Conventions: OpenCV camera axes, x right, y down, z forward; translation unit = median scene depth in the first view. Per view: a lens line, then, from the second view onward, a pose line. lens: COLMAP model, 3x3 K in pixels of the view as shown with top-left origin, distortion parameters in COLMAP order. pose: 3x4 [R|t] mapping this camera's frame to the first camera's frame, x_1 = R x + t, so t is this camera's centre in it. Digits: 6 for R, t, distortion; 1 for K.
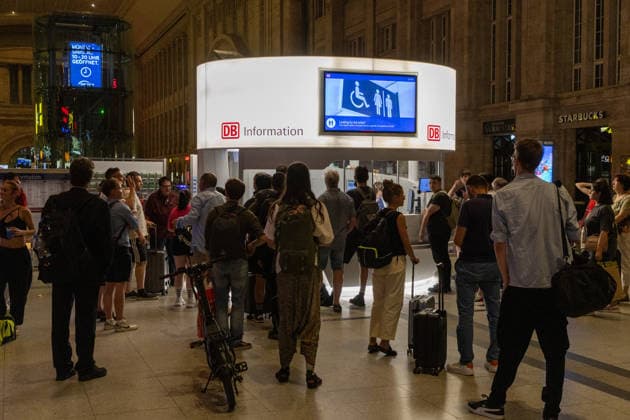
lens RADIAL K [[802.1, 0, 313.7], [0, 802.1, 208.2], [0, 0, 1]] dist [0.065854, 0.000000]
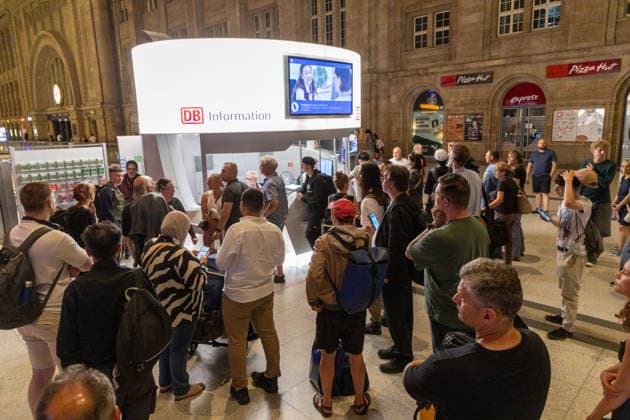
lens RADIAL K [[437.7, 0, 317.5], [0, 437.7, 205.0], [0, 0, 1]] dist [0.027541, -0.000430]
pose [[0.906545, -0.104259, 0.409030, -0.071025], [0.045873, 0.987611, 0.150067, -0.022592], [-0.419608, -0.117279, 0.900097, 0.159384]]
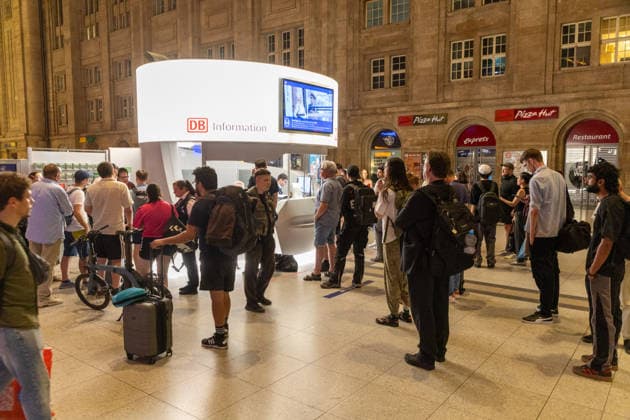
lens RADIAL K [[484.5, 0, 316.3], [0, 484.5, 209.6], [0, 0, 1]] dist [0.002498, 0.007213]
pose [[0.853170, -0.045896, 0.519610, -0.114710], [0.020296, 0.998288, 0.054851, -0.005069], [-0.521238, -0.036251, 0.852641, 0.123685]]
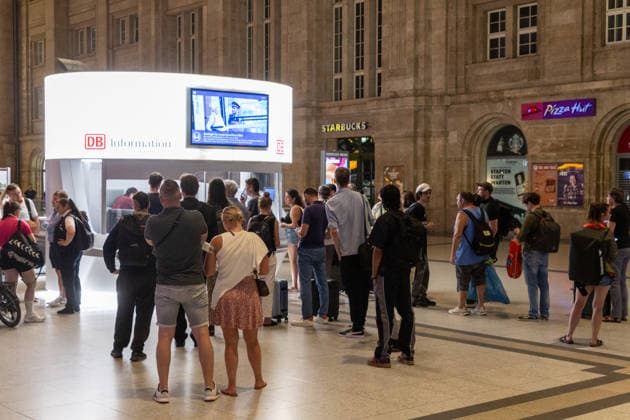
lens RADIAL K [[926.4, 0, 318.1], [0, 926.4, 209.6], [0, 0, 1]] dist [0.088272, 0.000000]
pose [[0.943033, -0.007767, 0.332610, -0.083823], [0.012028, 0.999870, -0.010754, 0.002099], [-0.332483, 0.014142, 0.943003, -0.076298]]
